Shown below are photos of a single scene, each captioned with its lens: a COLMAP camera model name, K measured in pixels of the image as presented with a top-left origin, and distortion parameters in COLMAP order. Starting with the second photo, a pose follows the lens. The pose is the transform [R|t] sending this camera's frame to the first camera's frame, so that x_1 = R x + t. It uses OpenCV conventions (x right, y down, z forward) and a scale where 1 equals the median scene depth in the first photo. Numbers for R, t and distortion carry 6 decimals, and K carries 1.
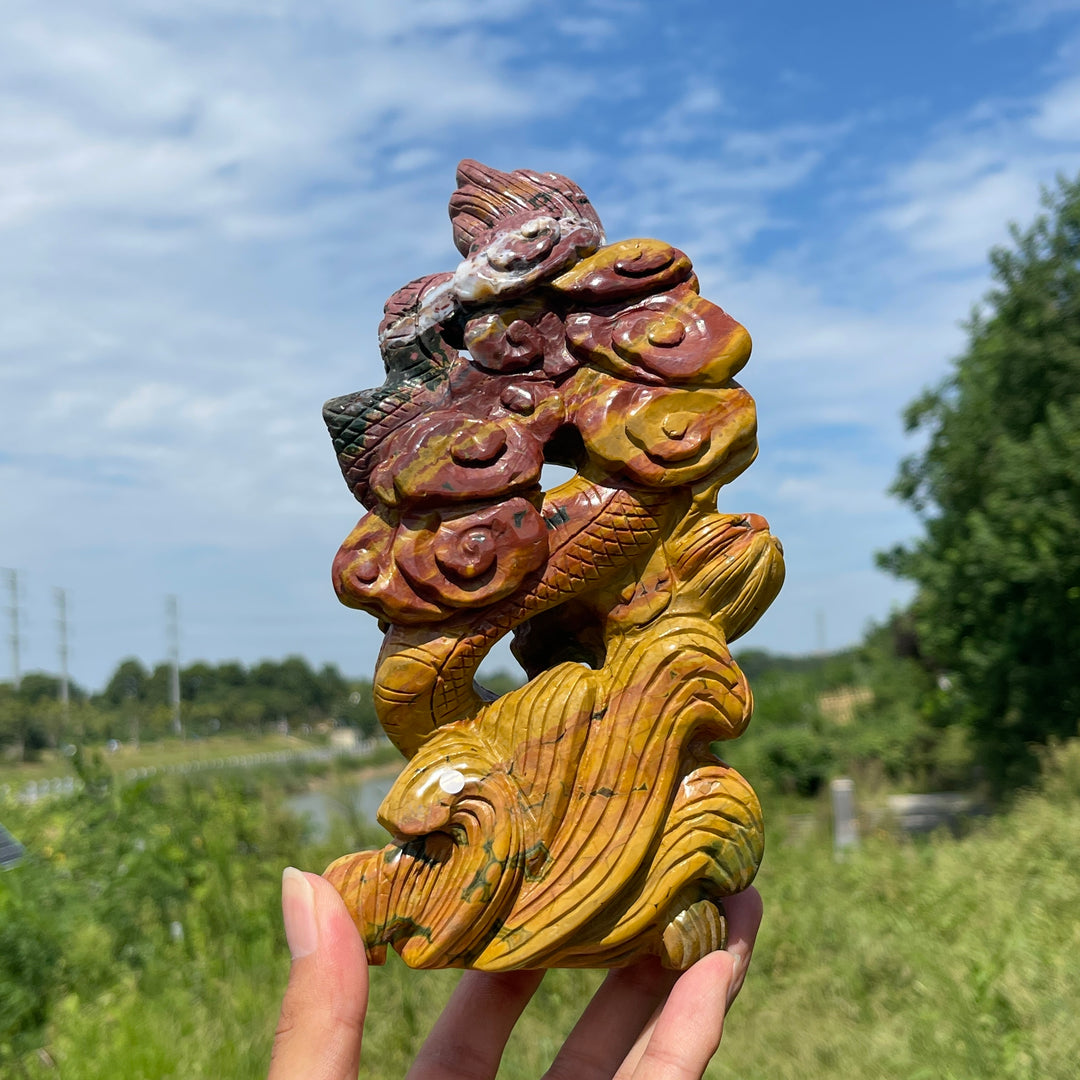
lens RADIAL K [[1661.5, 0, 548.4], [0, 1661.5, 555.5], [0, 0, 1]] dist [0.154733, -0.686383]
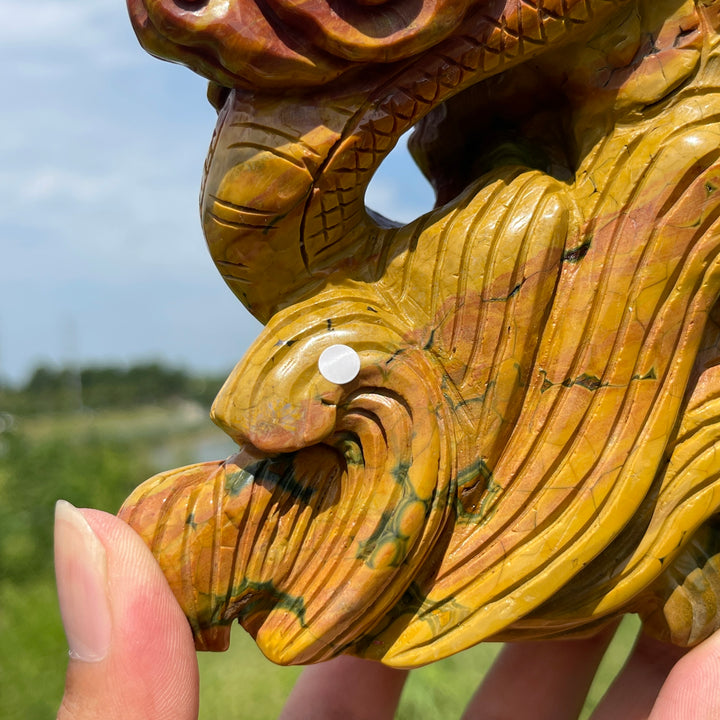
lens RADIAL K [[1107.7, 0, 365.6], [0, 1107.7, 370.3], [0, 0, 1]] dist [0.154733, -0.686383]
pose [[0.998060, 0.010151, 0.061421, -0.071417], [-0.023077, 0.976654, 0.213575, 0.052380], [-0.057819, -0.214578, 0.974994, 0.602425]]
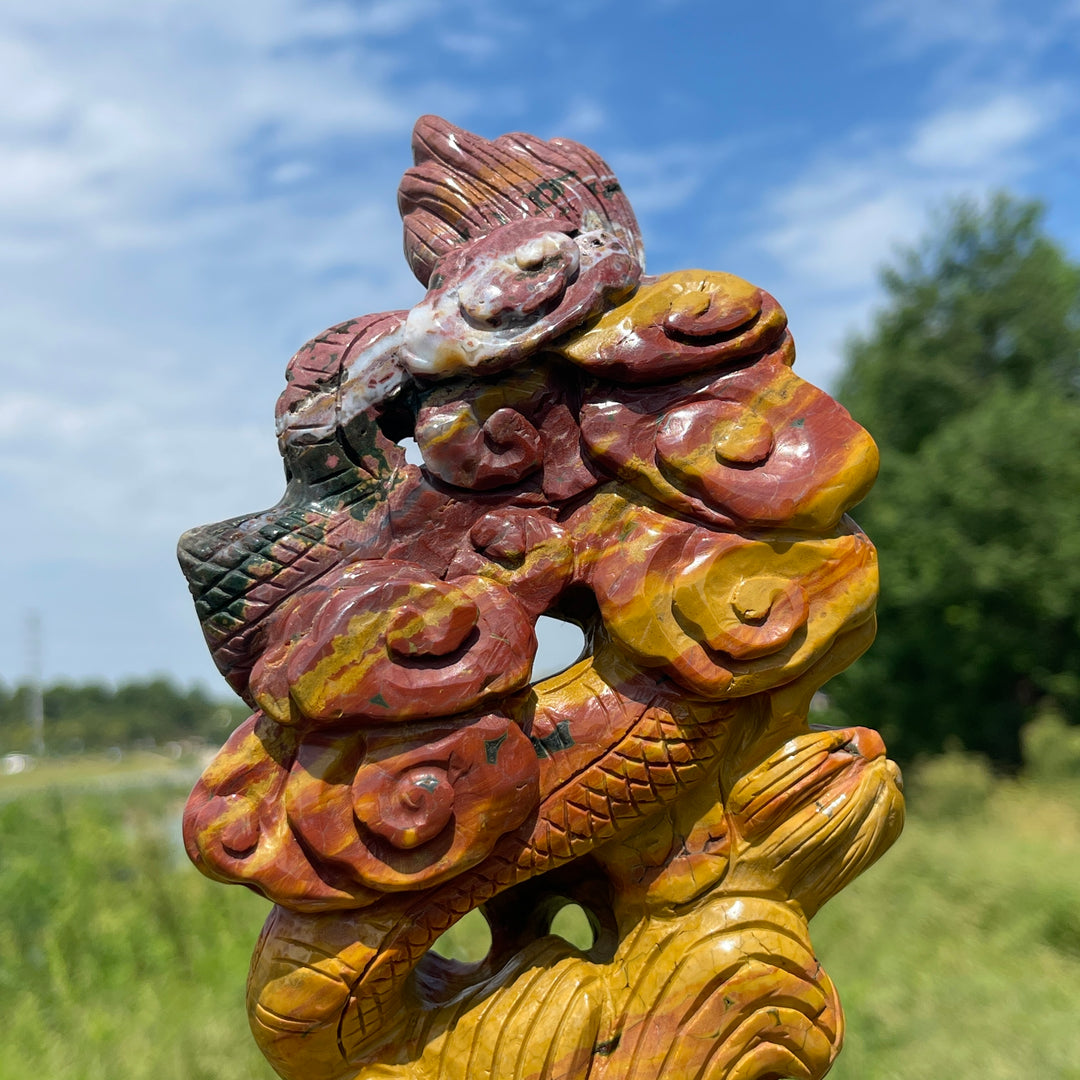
lens RADIAL K [[1661.5, 0, 548.4], [0, 1661.5, 555.5], [0, 0, 1]] dist [0.154733, -0.686383]
pose [[0.998146, 0.043837, 0.042231, -0.026462], [-0.048813, 0.990947, 0.125068, -0.169967], [-0.036366, -0.126898, 0.991249, 0.397937]]
